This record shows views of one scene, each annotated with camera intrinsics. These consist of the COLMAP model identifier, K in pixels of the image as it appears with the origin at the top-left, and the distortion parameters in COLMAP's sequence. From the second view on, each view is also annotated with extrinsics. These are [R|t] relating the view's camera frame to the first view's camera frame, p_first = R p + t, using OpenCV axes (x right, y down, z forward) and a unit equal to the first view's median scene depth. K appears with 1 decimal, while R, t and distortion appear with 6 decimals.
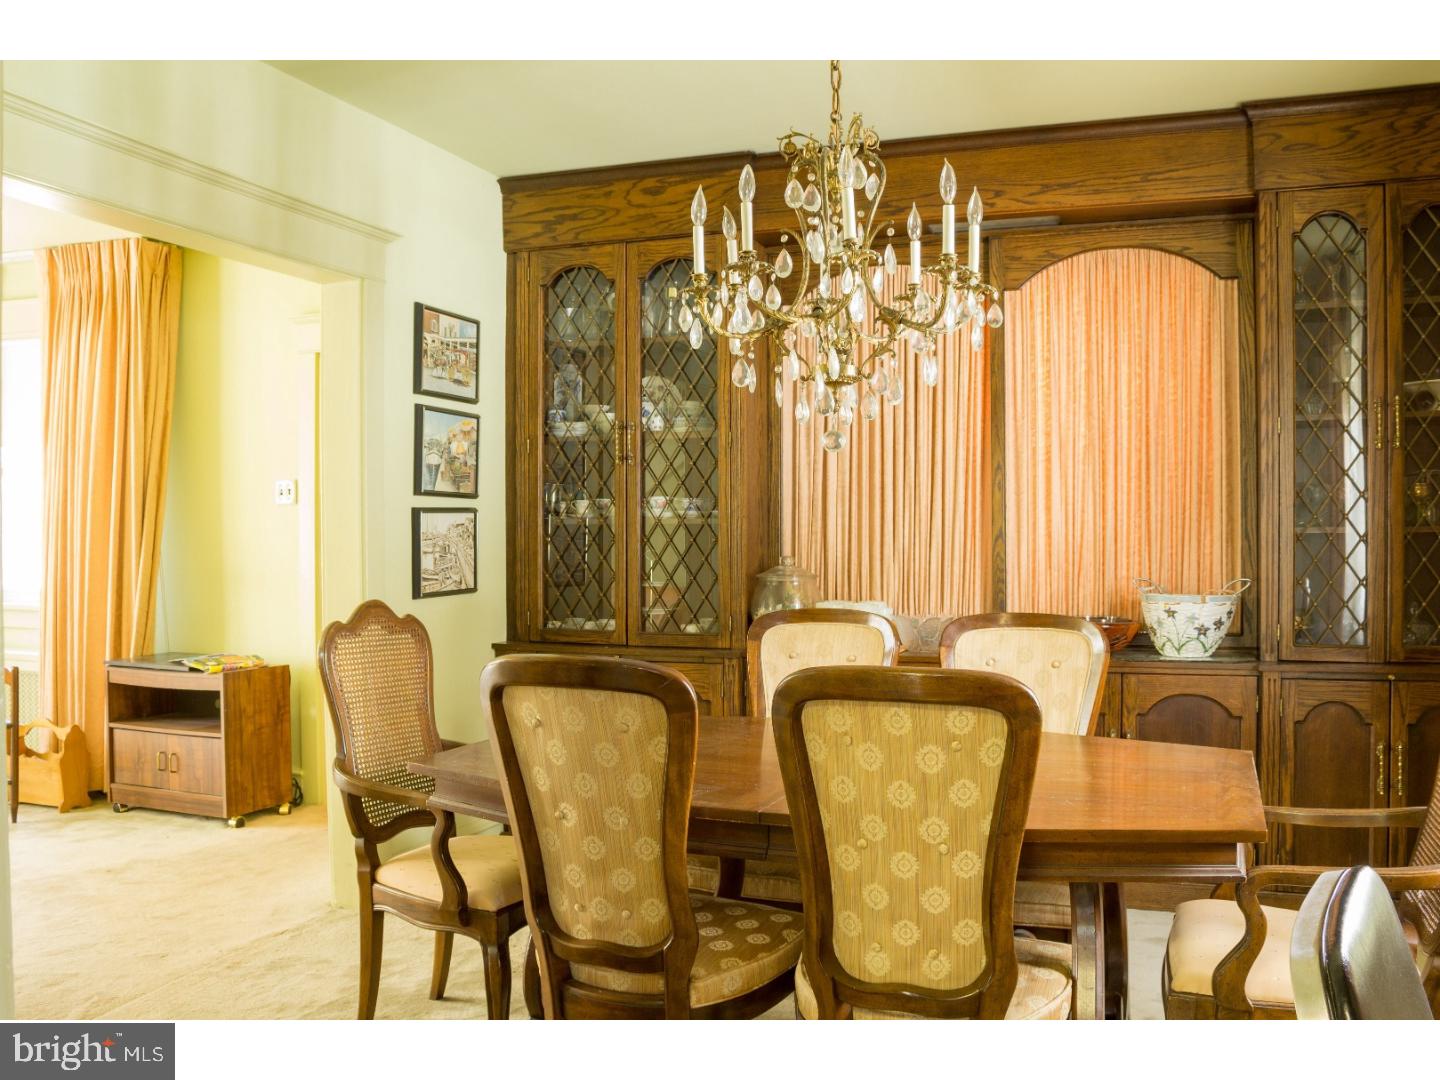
lens RADIAL K [[1257.1, 0, 720.0], [0, 1257.1, 540.0], [0, 0, 1]] dist [-0.154073, 0.119204]
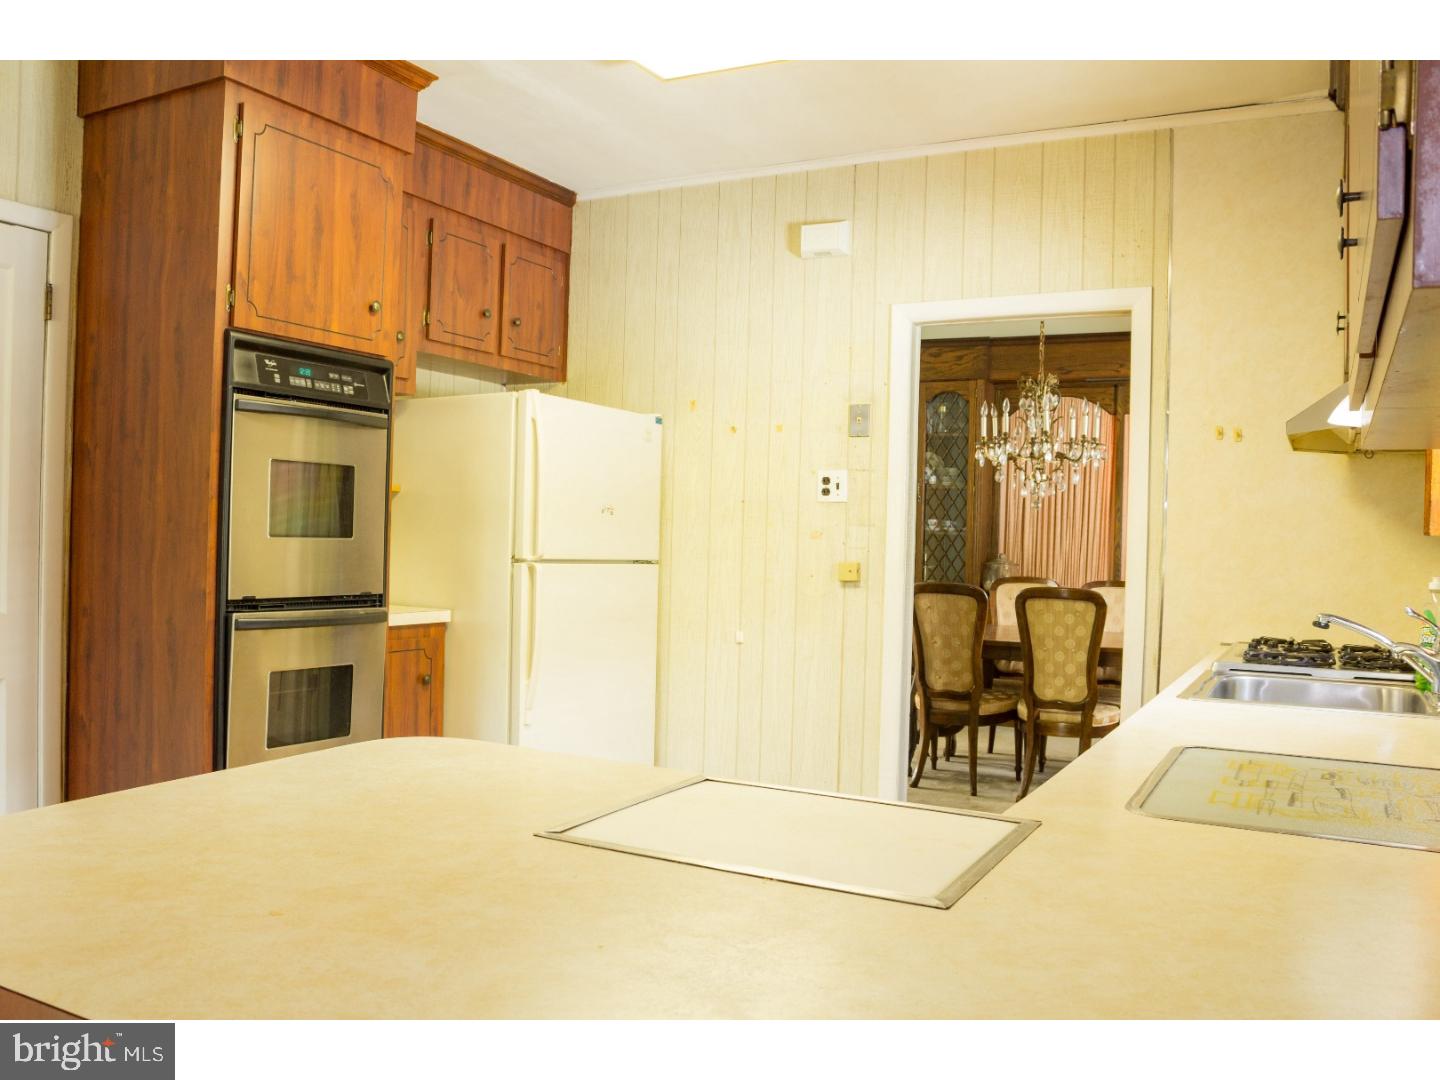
lens RADIAL K [[1257.1, 0, 720.0], [0, 1257.1, 540.0], [0, 0, 1]] dist [-0.154073, 0.119204]
pose [[0.990782, 0.030141, -0.132071, -0.236111], [-0.030449, 0.999536, -0.000308, 0.011877], [0.132001, 0.004326, 0.991240, -1.781472]]
